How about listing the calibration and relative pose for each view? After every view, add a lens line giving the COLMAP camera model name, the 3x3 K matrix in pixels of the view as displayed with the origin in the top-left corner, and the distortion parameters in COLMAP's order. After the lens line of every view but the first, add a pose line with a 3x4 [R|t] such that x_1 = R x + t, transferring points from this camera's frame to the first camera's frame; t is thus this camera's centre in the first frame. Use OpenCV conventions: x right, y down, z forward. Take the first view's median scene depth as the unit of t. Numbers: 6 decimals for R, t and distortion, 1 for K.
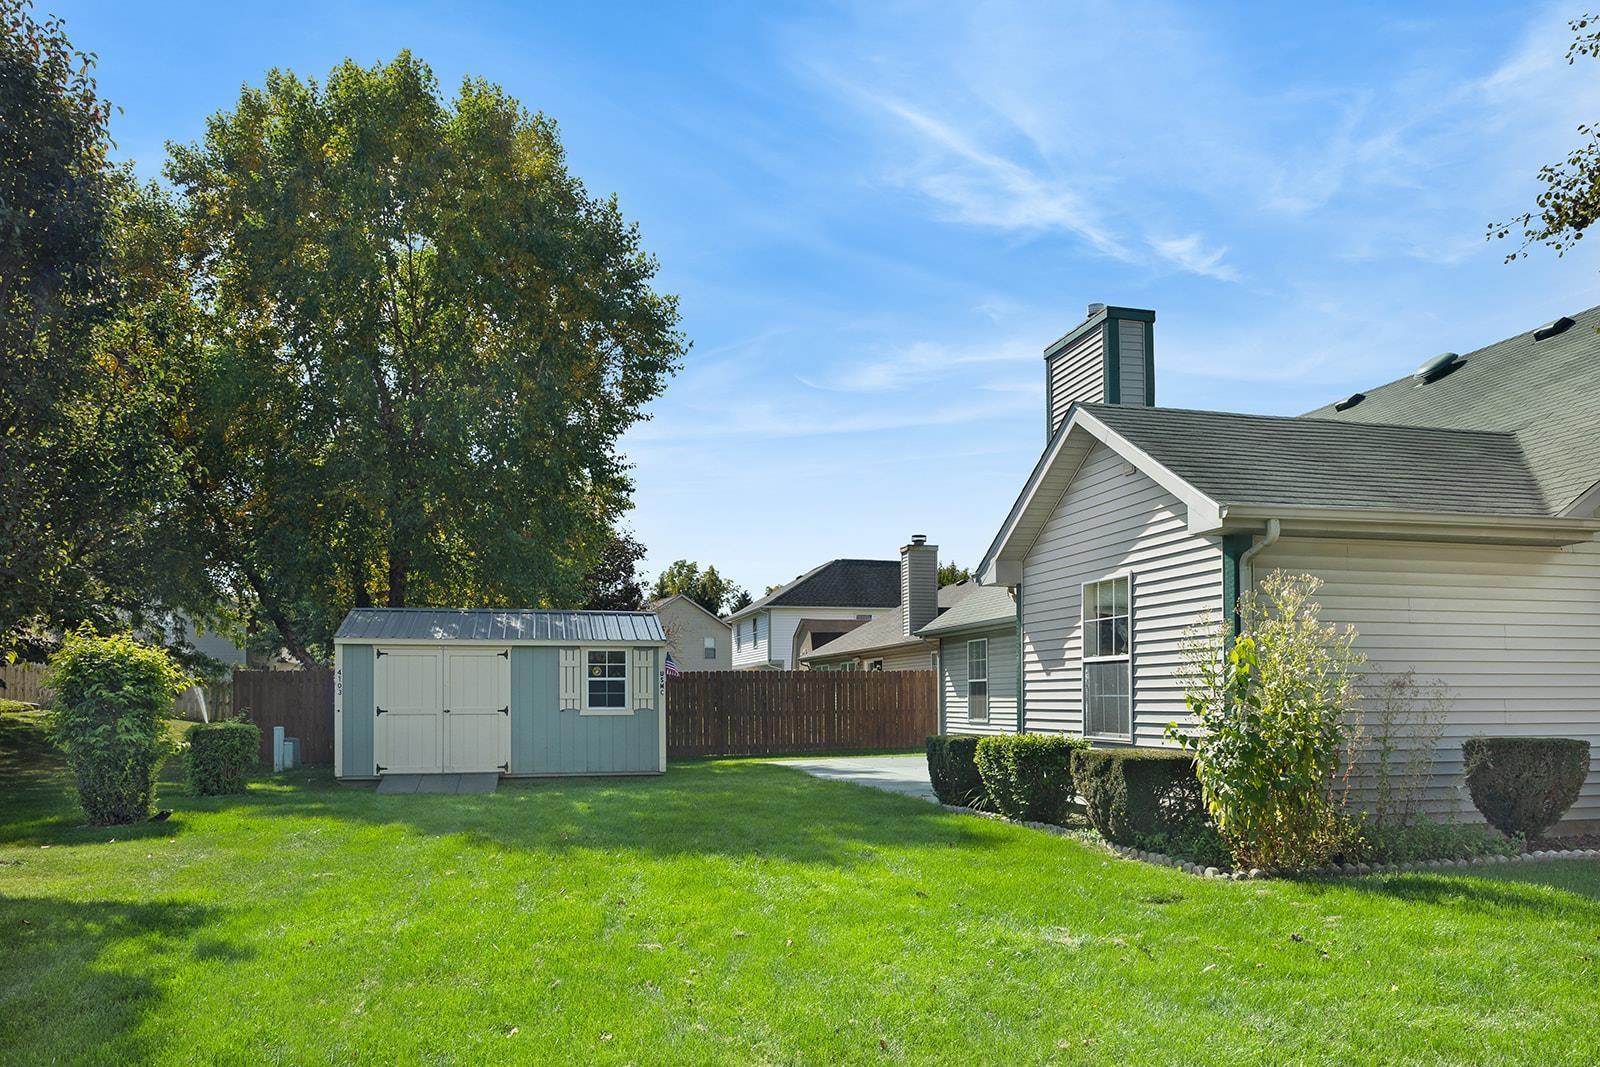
lens RADIAL K [[1087.2, 0, 800.0], [0, 1087.2, 533.5], [0, 0, 1]] dist [-0.001648, -0.000295]
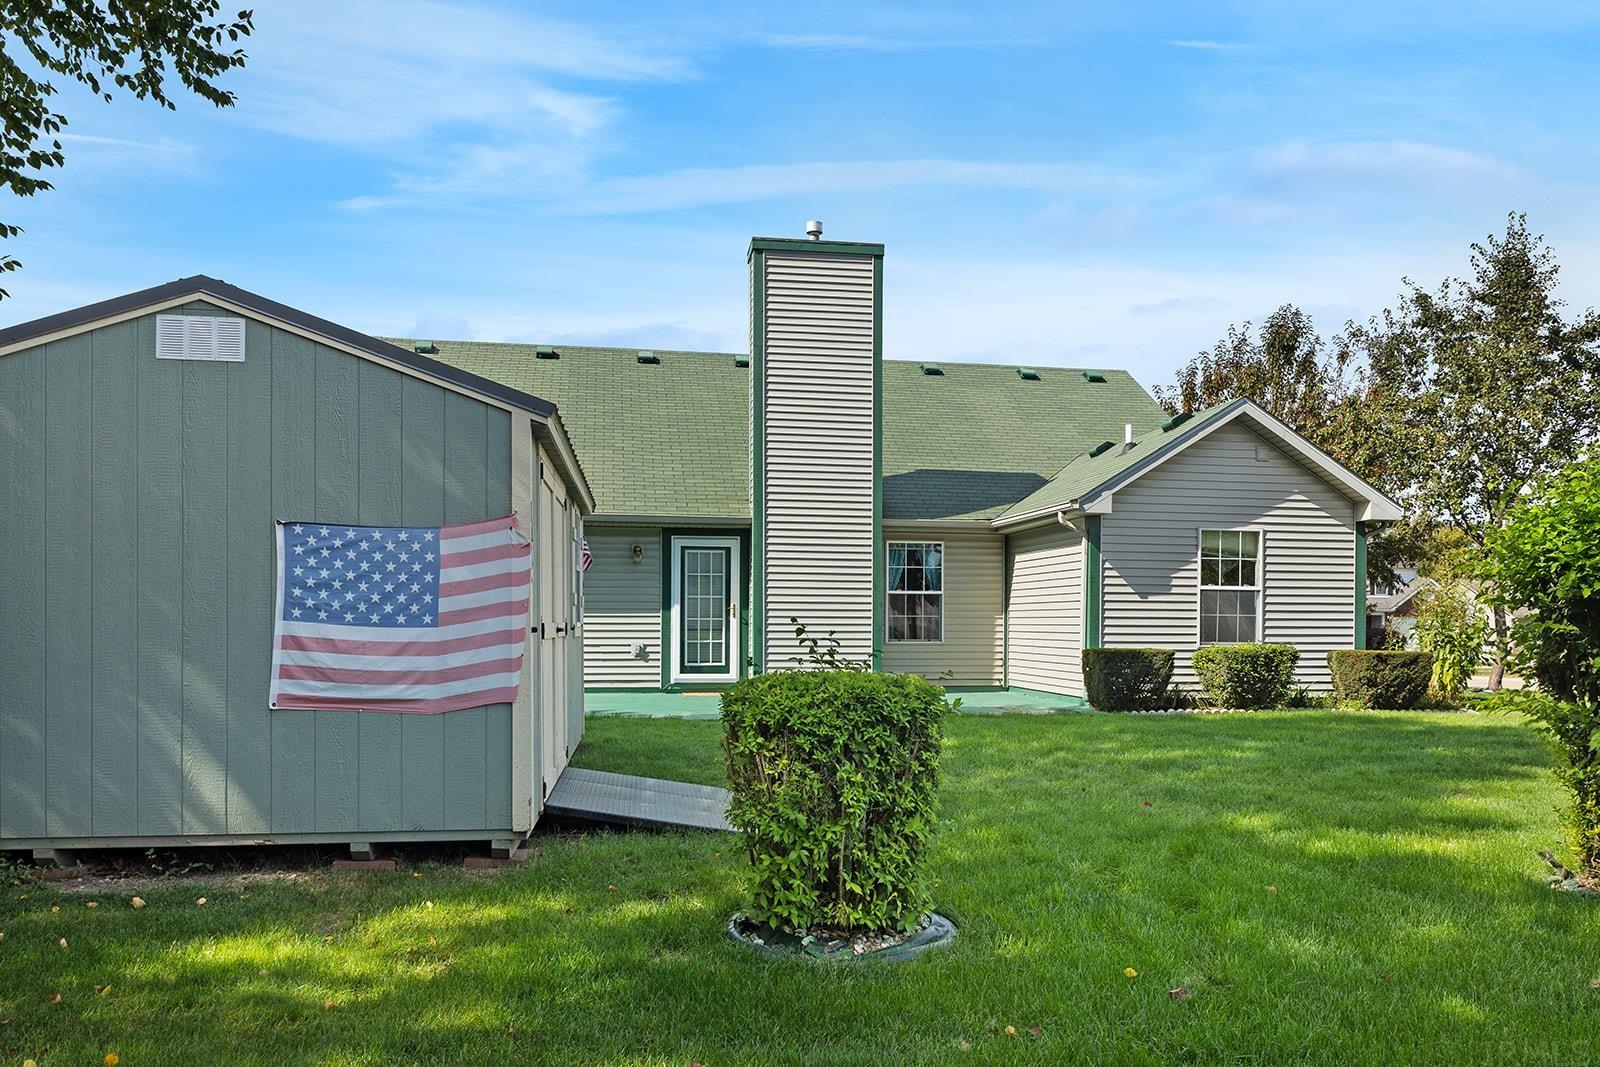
lens RADIAL K [[1087.2, 0, 800.0], [0, 1087.2, 533.5], [0, 0, 1]] dist [-0.001648, -0.000295]
pose [[0.084045, 0.079418, 0.993292, -1.123340], [-0.155144, 0.985706, -0.065684, 0.221231], [-0.984310, -0.148583, 0.095165, 1.410873]]
